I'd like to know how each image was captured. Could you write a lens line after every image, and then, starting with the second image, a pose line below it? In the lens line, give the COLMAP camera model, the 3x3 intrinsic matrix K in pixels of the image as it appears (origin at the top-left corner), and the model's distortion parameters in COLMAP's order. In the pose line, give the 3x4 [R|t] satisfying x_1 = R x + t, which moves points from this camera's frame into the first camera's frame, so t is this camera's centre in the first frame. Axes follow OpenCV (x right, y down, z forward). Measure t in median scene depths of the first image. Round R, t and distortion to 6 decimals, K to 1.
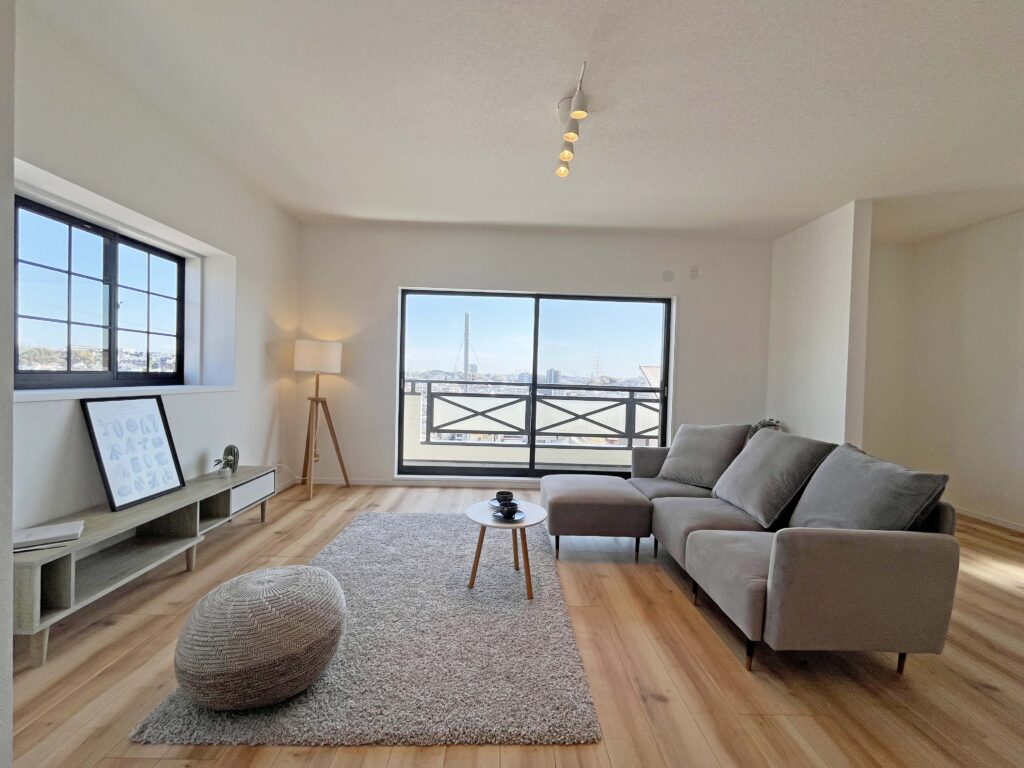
lens RADIAL K [[416.4, 0, 510.6], [0, 416.4, 384.7], [0, 0, 1]] dist [-0.003759, -0.000161]
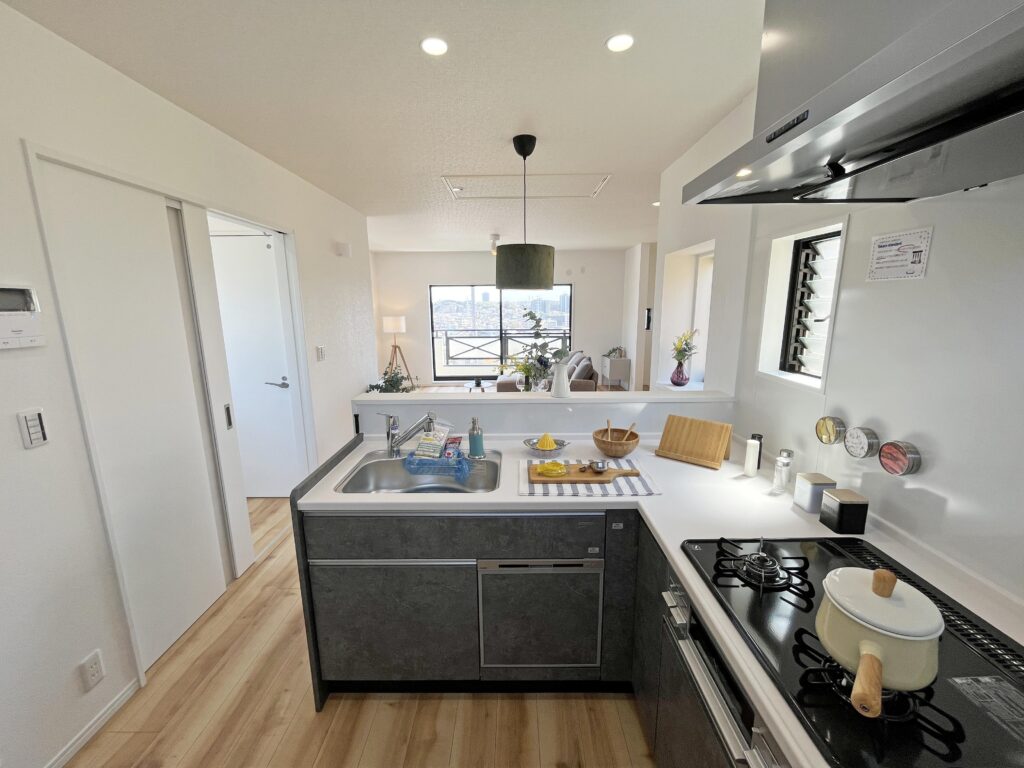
lens RADIAL K [[416.4, 0, 510.6], [0, 416.4, 384.7], [0, 0, 1]] dist [-0.003759, -0.000161]
pose [[0.998801, -0.031771, -0.037244, 0.308371], [0.037685, 0.984597, 0.170732, -0.168204], [0.031246, -0.171931, 0.984613, -1.736477]]
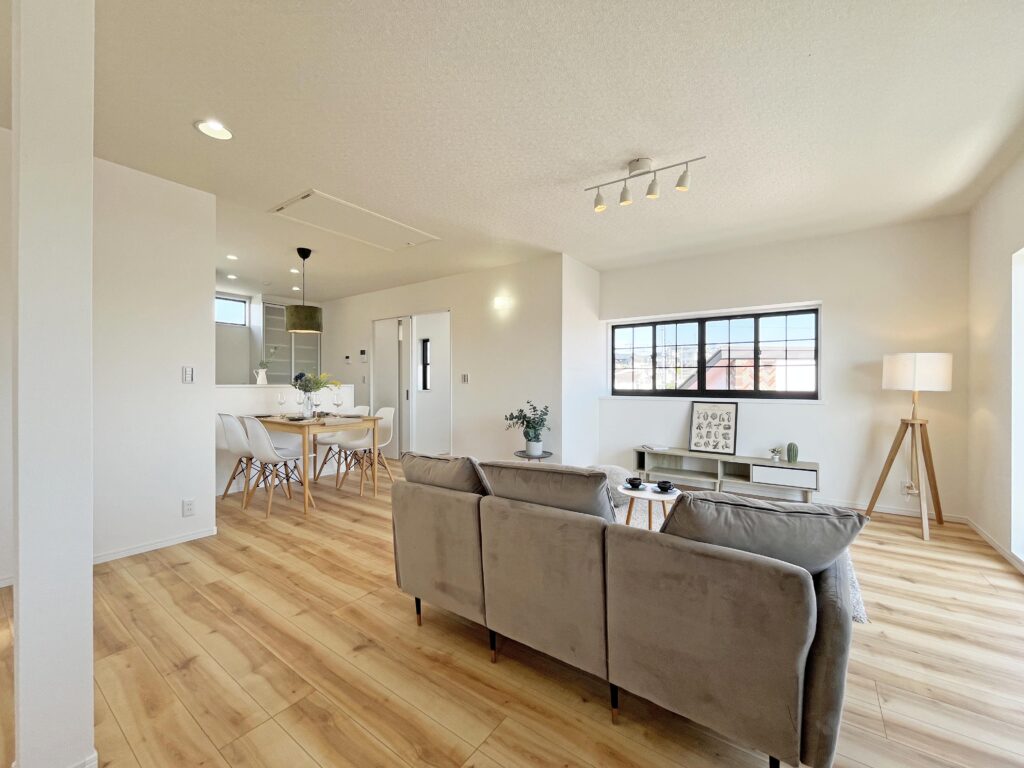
lens RADIAL K [[416.4, 0, 510.6], [0, 416.4, 384.7], [0, 0, 1]] dist [-0.003759, -0.000161]
pose [[-0.599818, -0.023573, -0.799789, 1.234319], [-0.031743, 0.999480, -0.005652, -0.010796], [0.799507, 0.021997, -0.600254, 1.341601]]
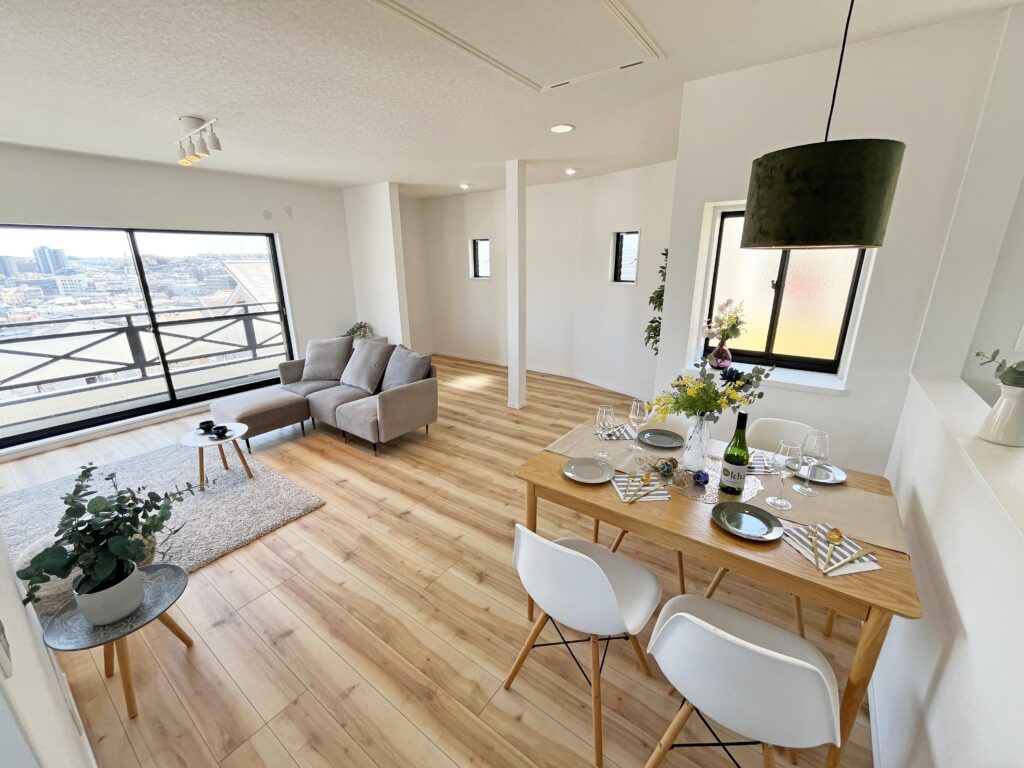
lens RADIAL K [[416.4, 0, 510.6], [0, 416.4, 384.7], [0, 0, 1]] dist [-0.003759, -0.000161]
pose [[0.606004, -0.265114, 0.749982, -0.404070], [0.040004, 0.951791, 0.304128, -0.238979], [-0.794455, -0.154301, 0.587395, -0.597228]]
